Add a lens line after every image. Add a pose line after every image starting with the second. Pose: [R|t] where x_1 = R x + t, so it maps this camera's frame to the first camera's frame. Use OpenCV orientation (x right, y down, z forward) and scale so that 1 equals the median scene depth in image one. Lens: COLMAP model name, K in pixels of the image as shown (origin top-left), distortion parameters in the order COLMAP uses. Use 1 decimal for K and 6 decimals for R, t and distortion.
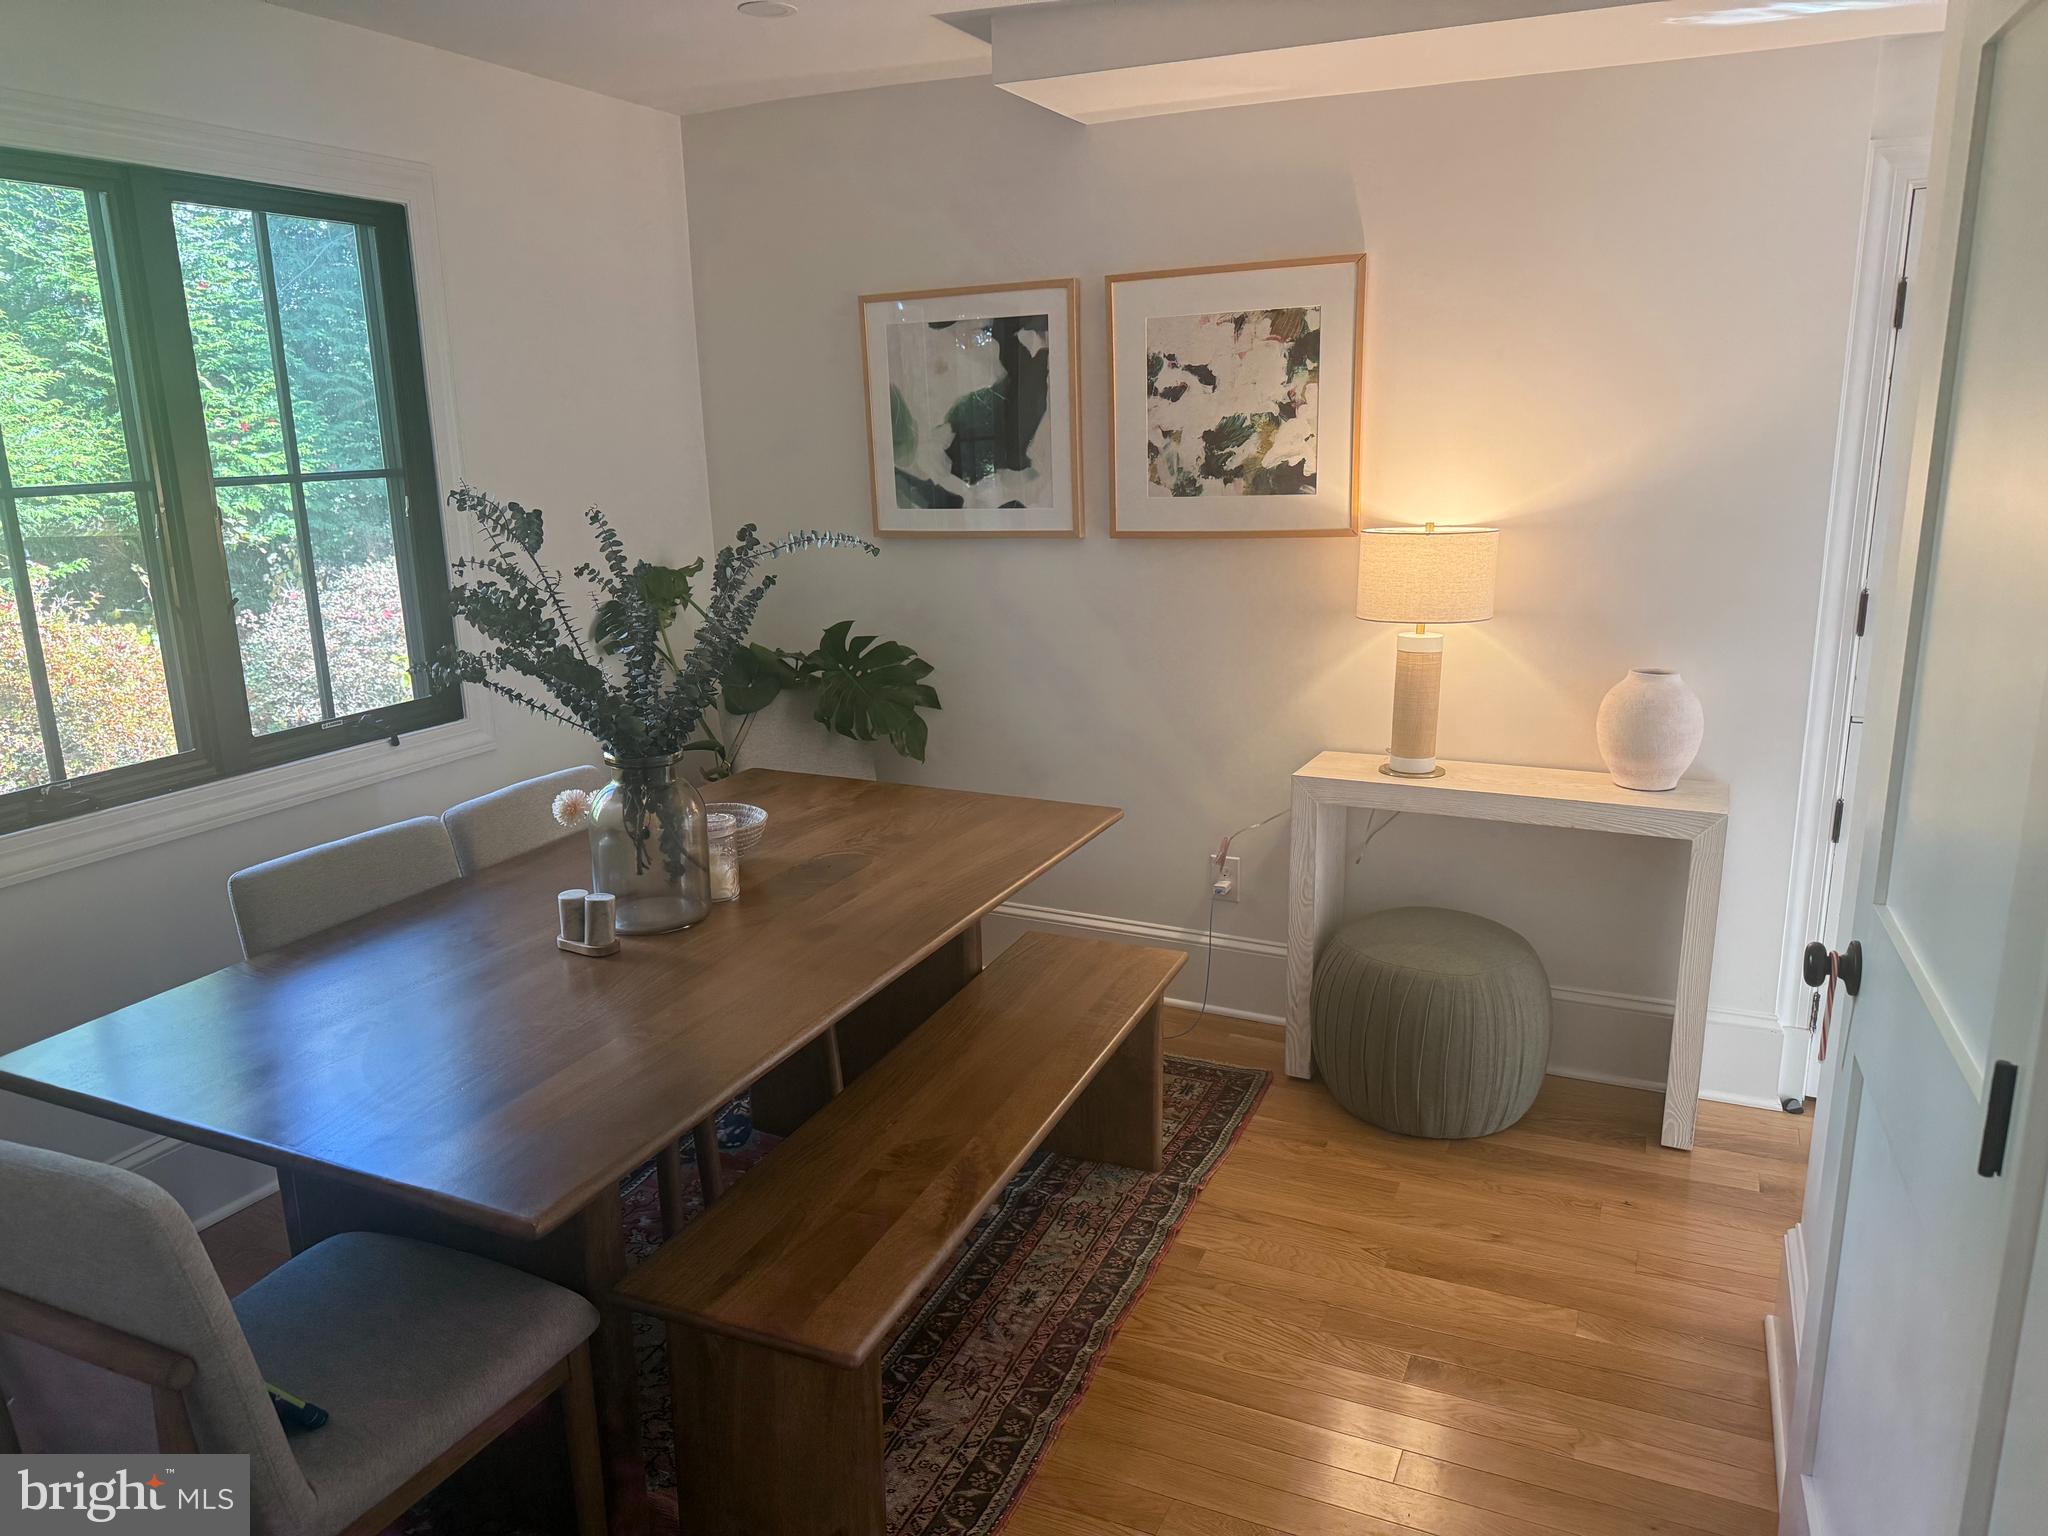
lens RADIAL K [[1436.8, 0, 1024.0], [0, 1436.8, 768.0], [0, 0, 1]] dist [0.068278, -0.152934]
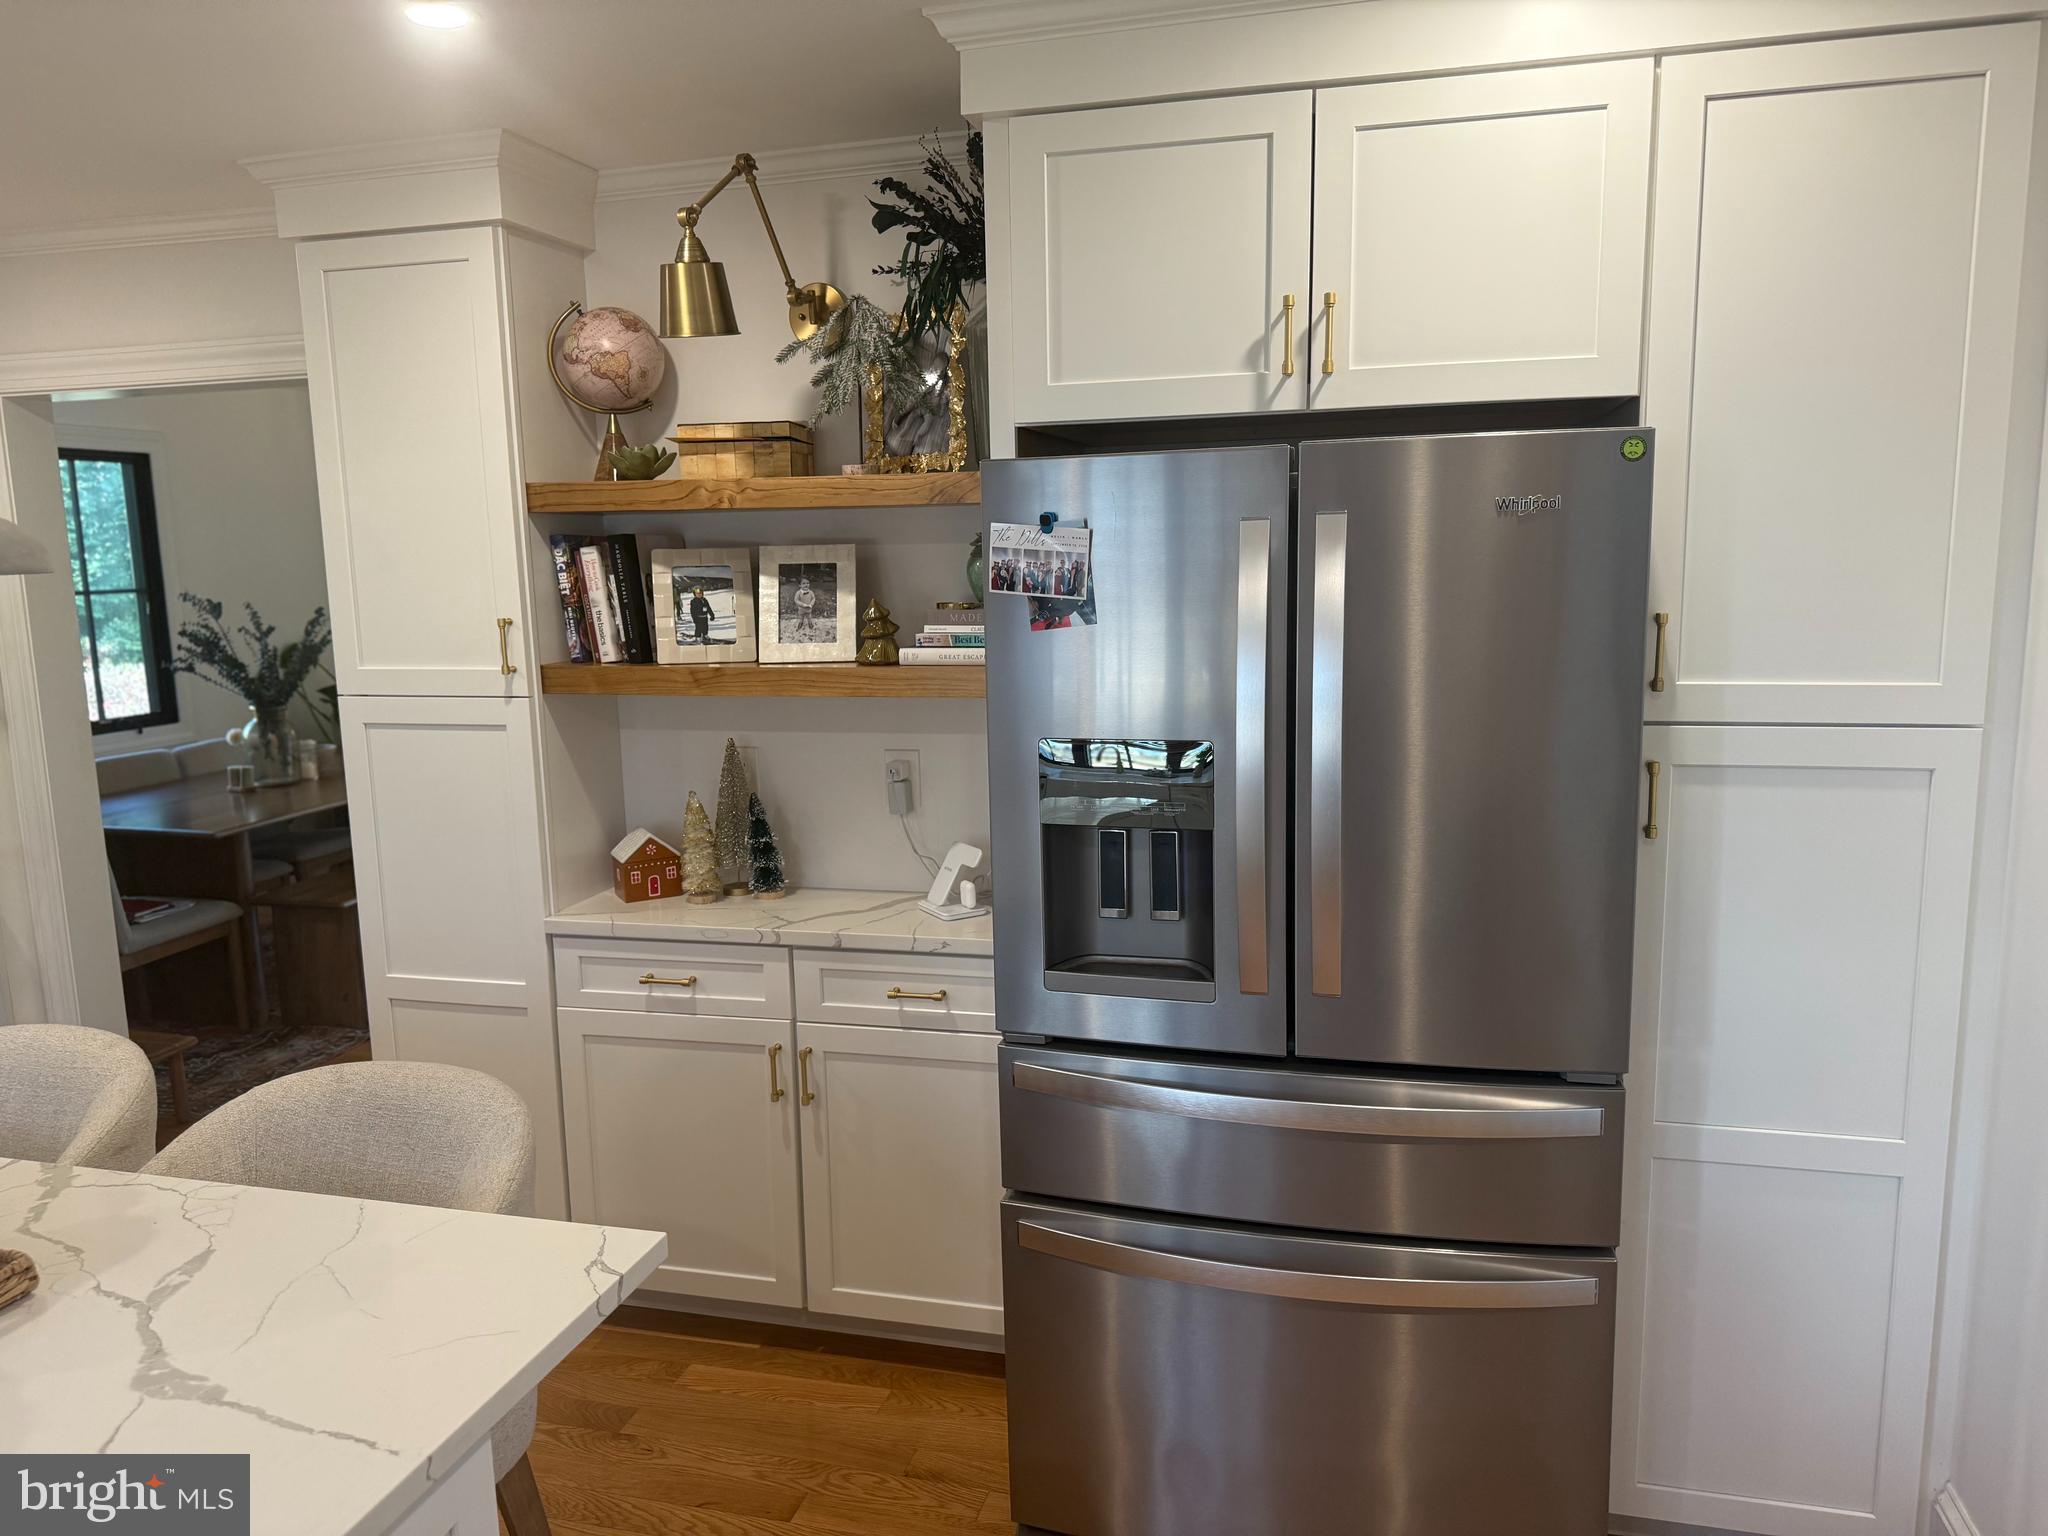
lens RADIAL K [[1436.8, 0, 1024.0], [0, 1436.8, 768.0], [0, 0, 1]] dist [0.068278, -0.152934]
pose [[0.983668, -0.027020, 0.177955, 0.469565], [0.042937, 0.995351, -0.086212, 0.314677], [-0.174798, 0.092445, 0.980255, -1.347666]]
